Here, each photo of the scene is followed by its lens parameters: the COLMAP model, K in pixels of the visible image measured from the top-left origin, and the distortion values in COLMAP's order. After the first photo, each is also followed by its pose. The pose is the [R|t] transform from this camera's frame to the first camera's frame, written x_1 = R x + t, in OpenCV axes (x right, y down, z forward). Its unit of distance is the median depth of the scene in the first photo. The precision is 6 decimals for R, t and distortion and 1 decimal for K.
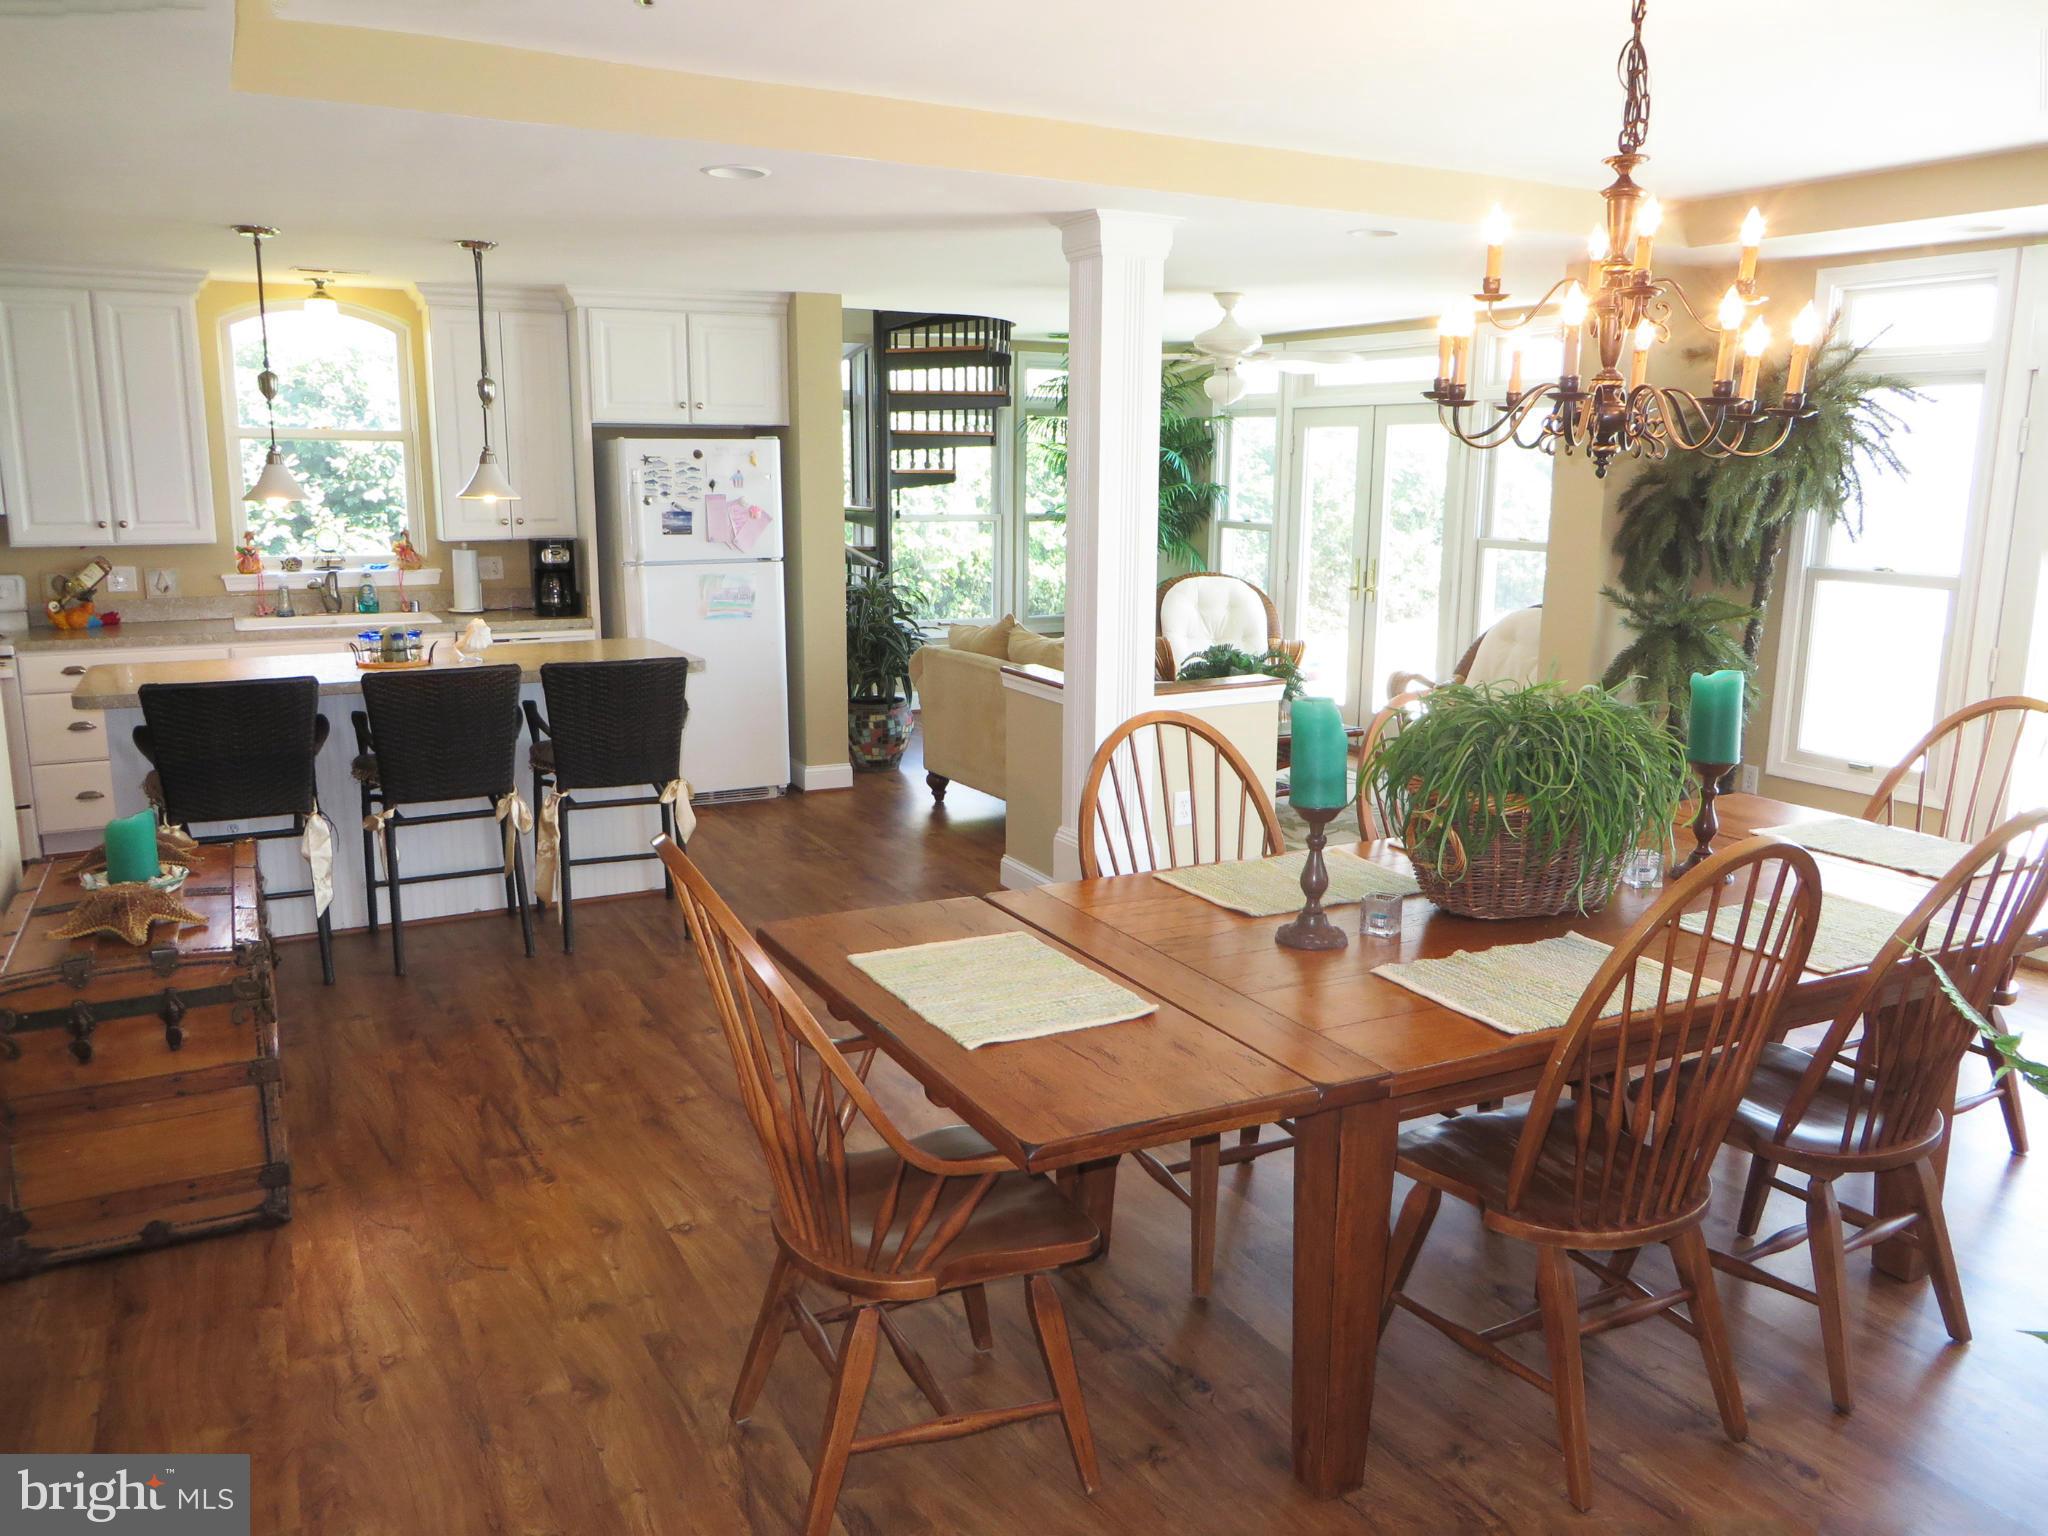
lens RADIAL K [[1541.5, 0, 1032.8], [0, 1541.5, 764.0], [0, 0, 1]] dist [-0.014877, -0.001639]
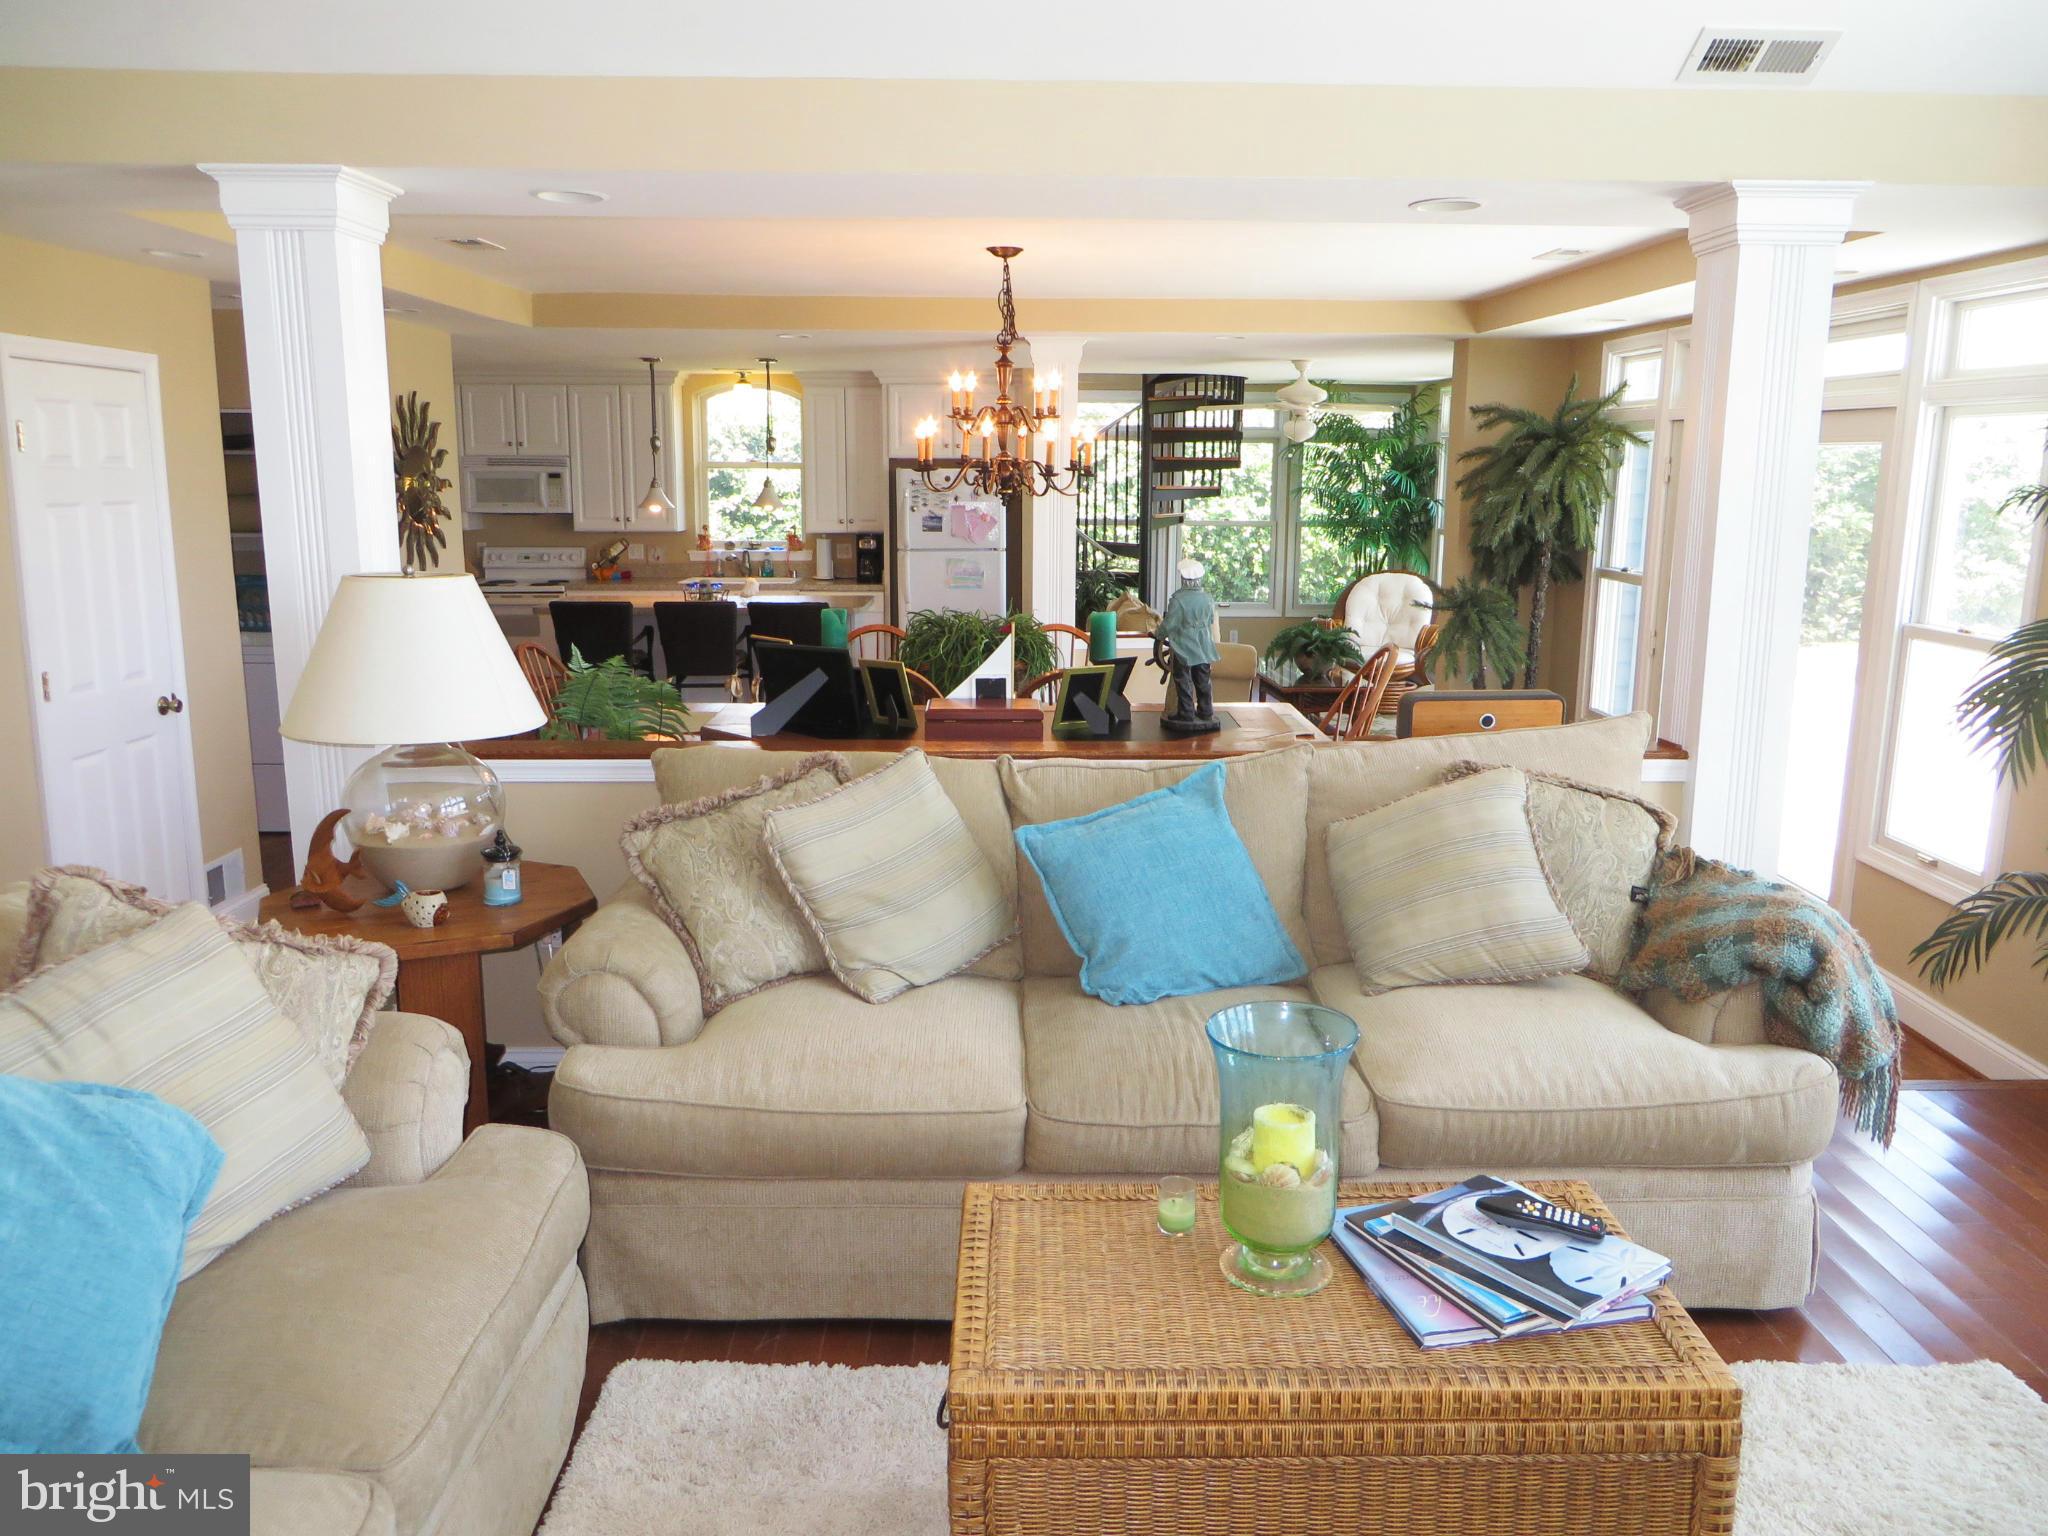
lens RADIAL K [[1541.5, 0, 1022.6], [0, 1541.5, 773.1], [0, 0, 1]] dist [-0.014877, -0.001639]
pose [[0.890244, 0.087396, -0.447020, 0.538941], [-0.084871, 0.996060, 0.025717, 0.041026], [0.447506, 0.015045, 0.894154, -0.310917]]
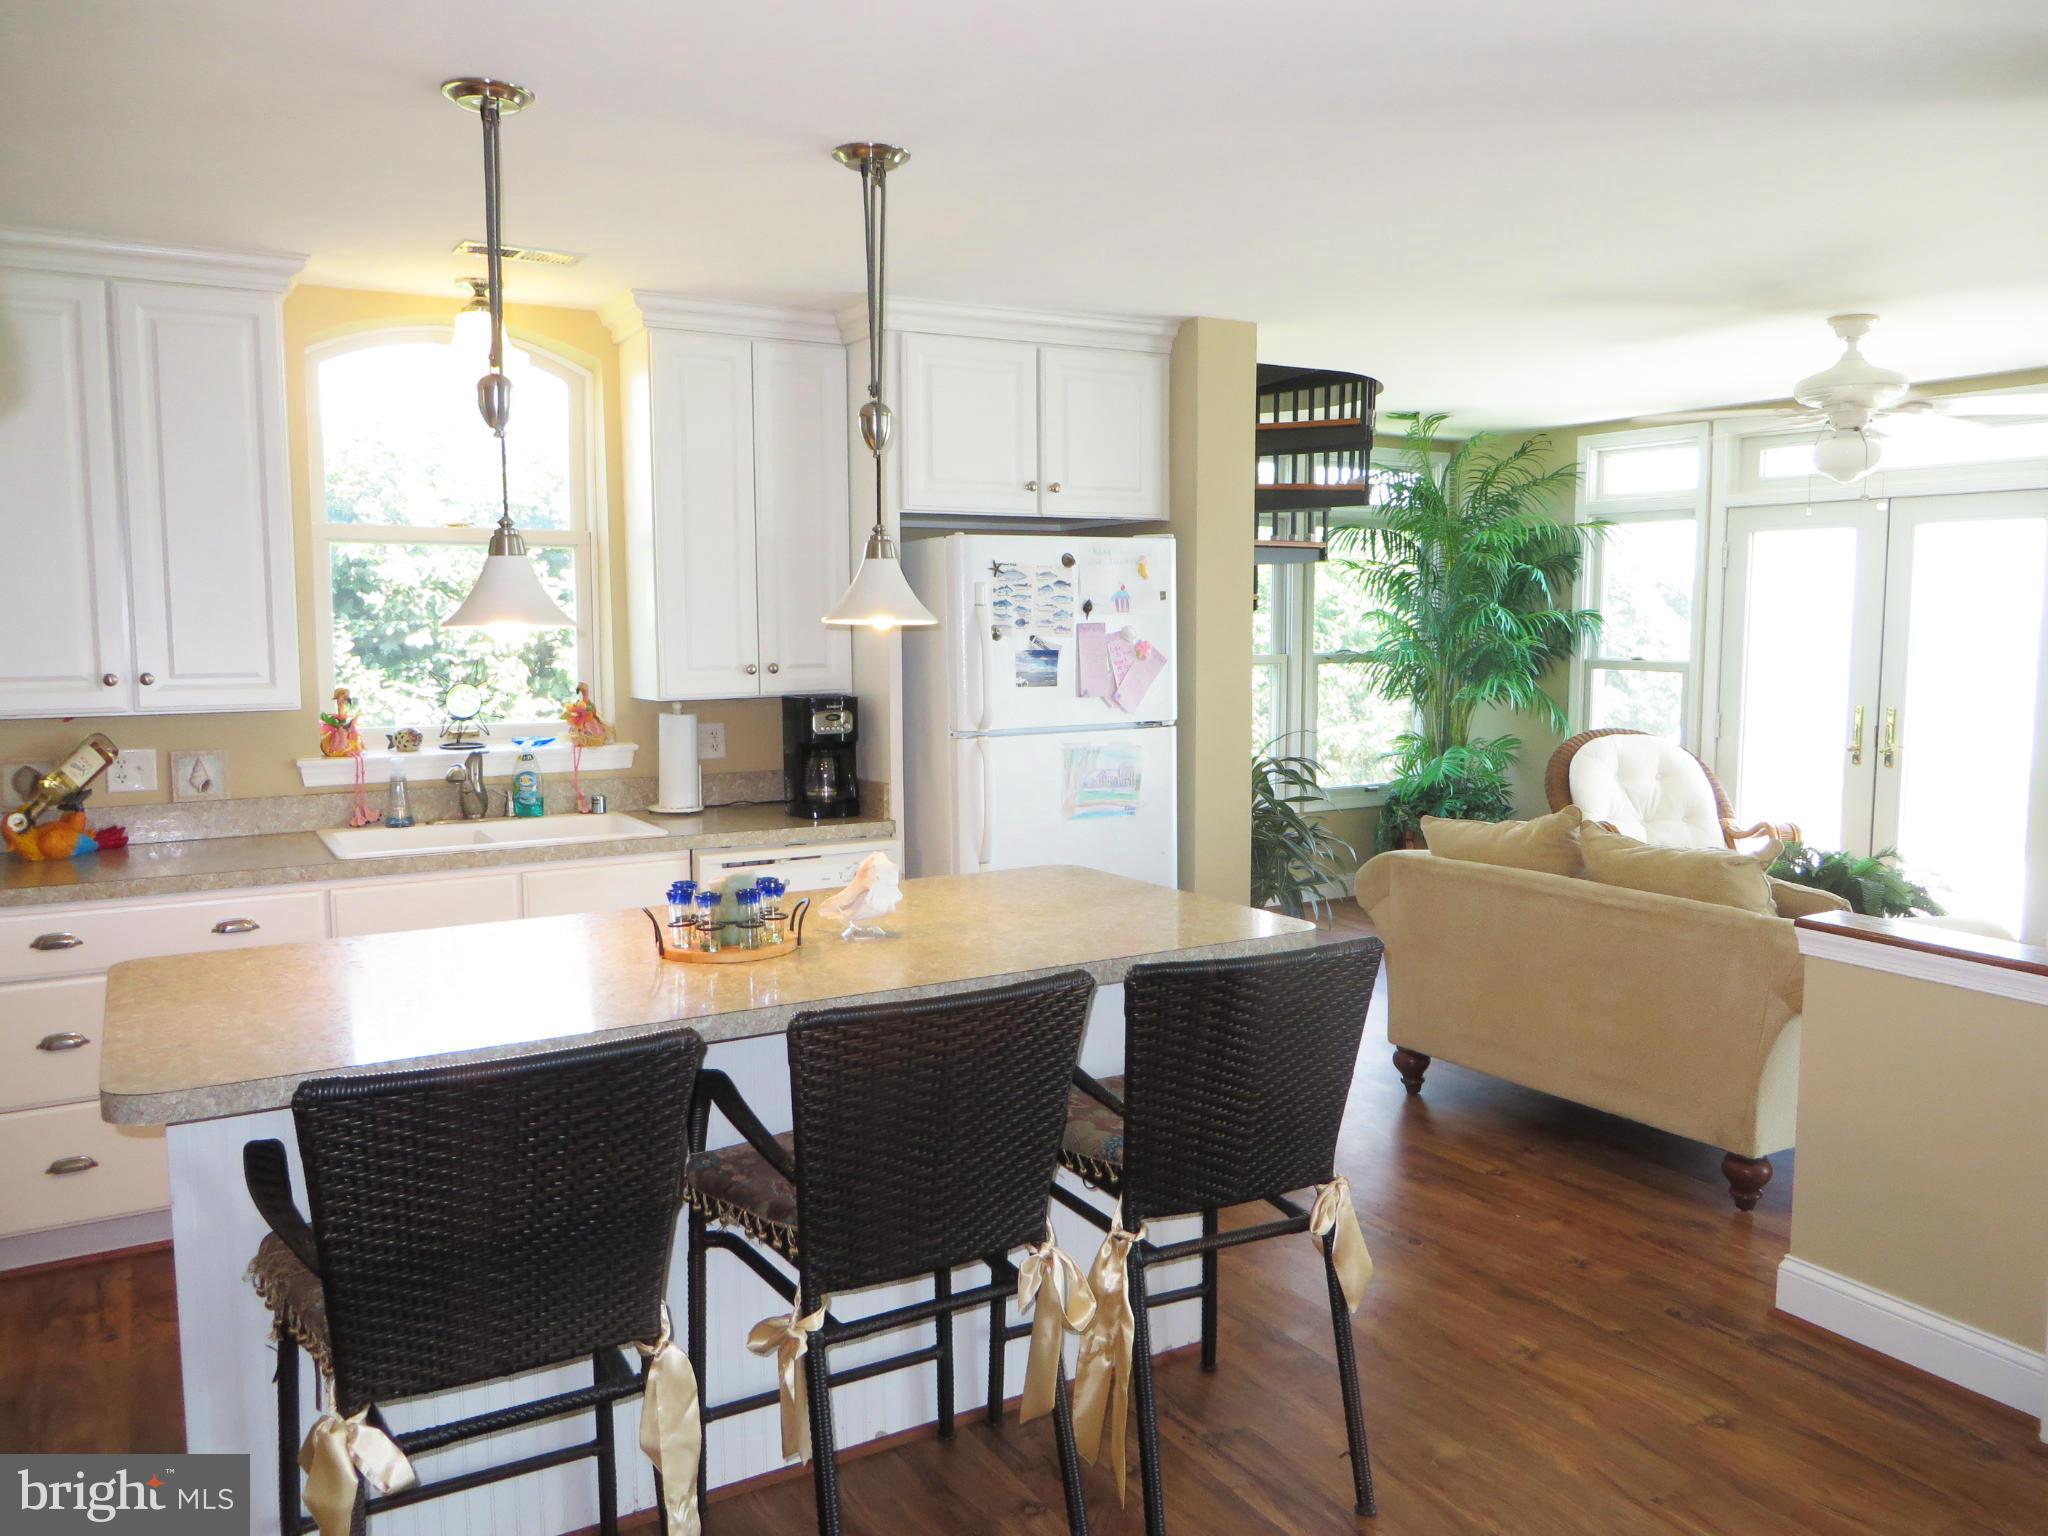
lens RADIAL K [[1541.5, 0, 1029.4], [0, 1541.5, 761.0], [0, 0, 1]] dist [-0.014877, -0.001639]
pose [[0.999081, -0.014158, 0.040465, -0.254760], [0.017958, 0.995302, -0.095139, -0.057922], [-0.038928, 0.095778, 0.994641, 0.370933]]
